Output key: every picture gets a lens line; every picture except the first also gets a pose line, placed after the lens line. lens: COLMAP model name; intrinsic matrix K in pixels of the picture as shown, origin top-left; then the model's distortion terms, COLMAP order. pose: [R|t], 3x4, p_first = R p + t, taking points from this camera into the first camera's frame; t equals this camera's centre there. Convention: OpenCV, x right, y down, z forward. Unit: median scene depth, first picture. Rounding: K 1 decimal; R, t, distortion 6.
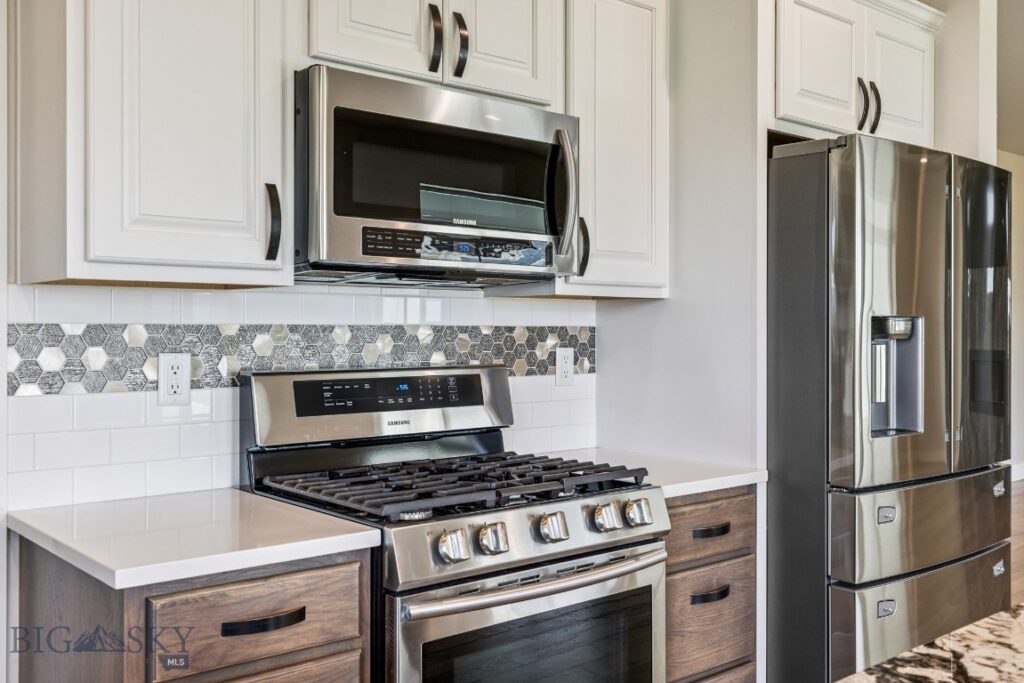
lens RADIAL K [[989.3, 0, 513.2], [0, 989.3, 330.8], [0, 0, 1]] dist [0.009259, 0.000000]
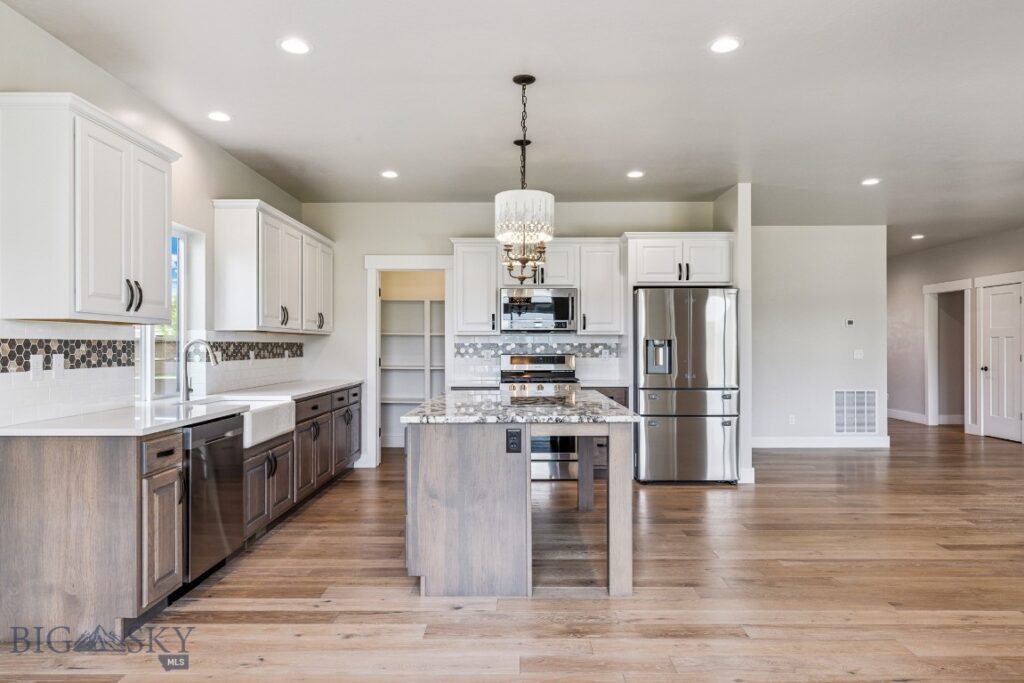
lens RADIAL K [[656.3, 0, 510.2], [0, 656.3, 343.0], [0, 0, 1]] dist [0.004793, -0.002696]
pose [[0.746829, -0.007566, -0.664973, 1.615227], [0.002433, 0.999960, -0.008644, 0.017034], [0.665012, 0.004838, 0.746817, -1.105081]]
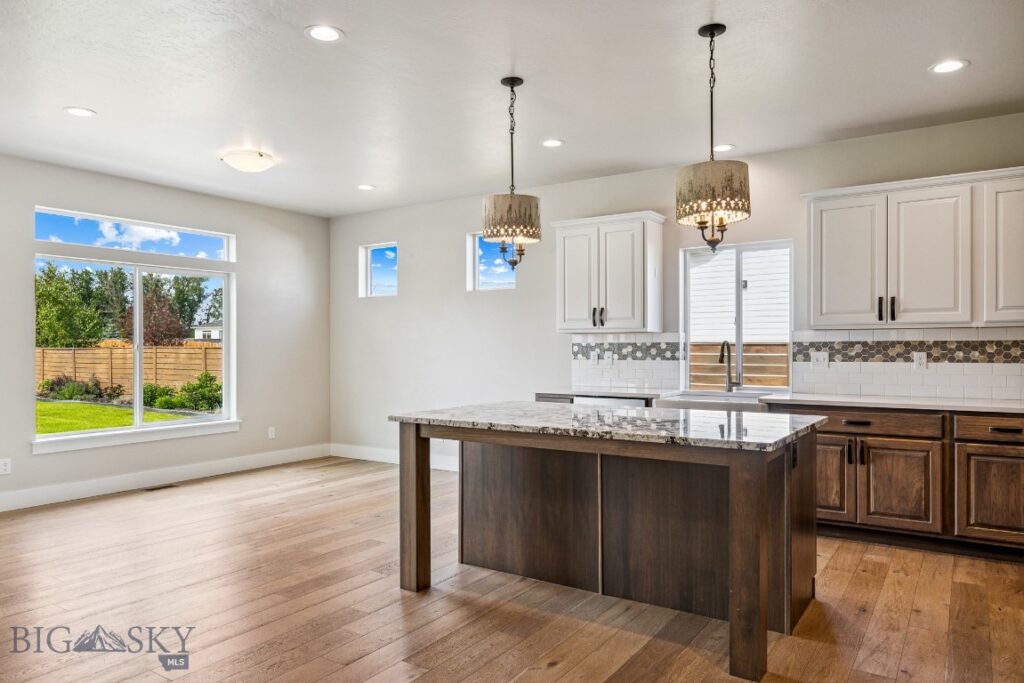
lens RADIAL K [[692.6, 0, 509.9], [0, 692.6, 342.8], [0, 0, 1]] dist [-0.000056, -0.003744]
pose [[-0.966461, 0.001457, -0.256808, 1.054409], [0.001768, 0.999998, -0.000979, -0.002463], [0.256806, -0.001401, -0.966462, 1.571088]]
